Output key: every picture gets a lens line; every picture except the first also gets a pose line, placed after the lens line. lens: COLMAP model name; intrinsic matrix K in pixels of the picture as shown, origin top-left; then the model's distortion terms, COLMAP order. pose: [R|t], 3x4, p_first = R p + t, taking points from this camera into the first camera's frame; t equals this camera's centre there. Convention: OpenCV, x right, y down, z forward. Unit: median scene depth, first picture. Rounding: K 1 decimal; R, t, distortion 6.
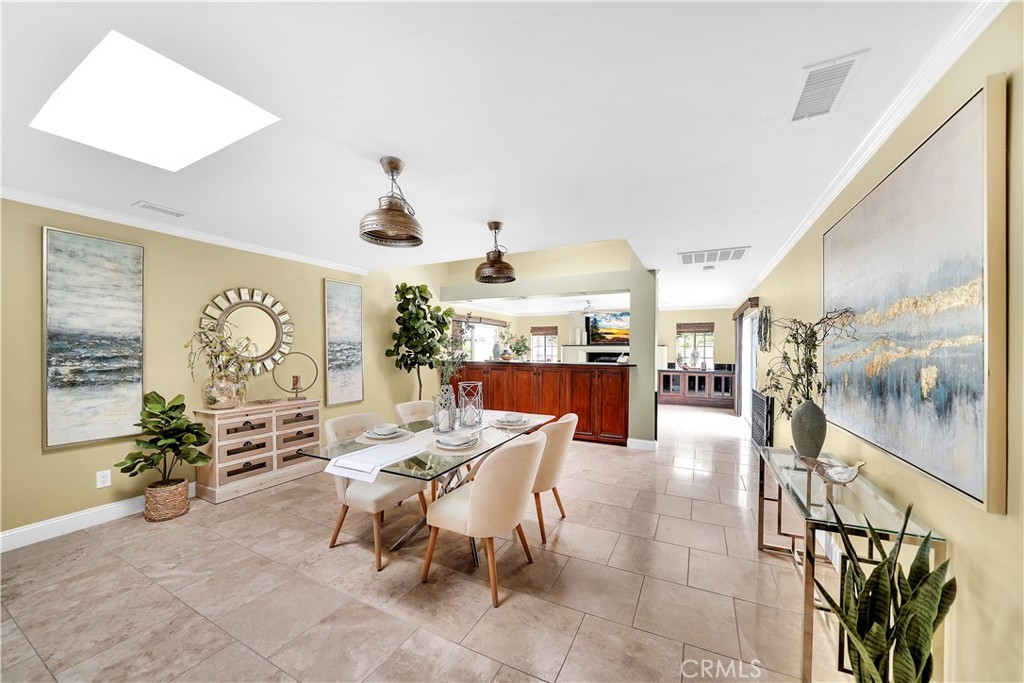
lens RADIAL K [[365.5, 0, 522.0], [0, 365.5, 350.6], [0, 0, 1]] dist [-0.016911, -0.000148]
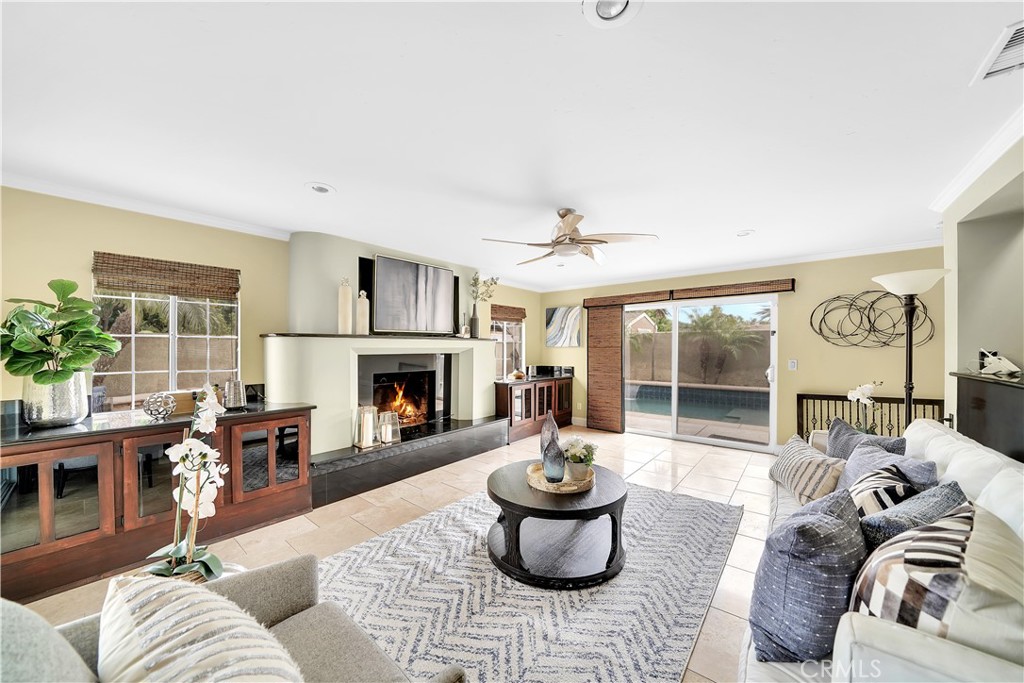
lens RADIAL K [[365.5, 0, 512.6], [0, 365.5, 347.0], [0, 0, 1]] dist [-0.016911, -0.000148]
pose [[0.228942, 0.004306, 0.973431, -0.410987], [0.007400, 0.999954, -0.006163, 0.000757], [-0.973412, 0.008614, 0.228899, 2.112660]]
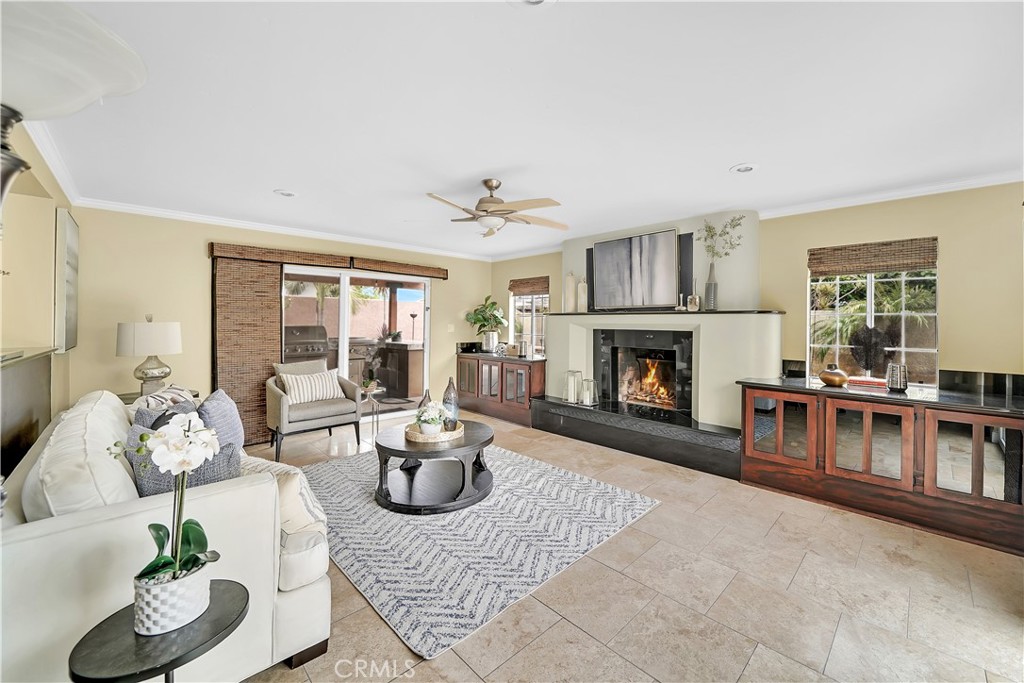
lens RADIAL K [[400.9, 0, 541.5], [0, 400.9, 319.4], [0, 0, 1]] dist [-0.008978, 0.000033]
pose [[0.947713, 0.004829, -0.319088, 0.773058], [-0.008248, 0.999922, -0.009365, -0.004692], [0.319018, 0.011507, 0.947679, 1.415896]]
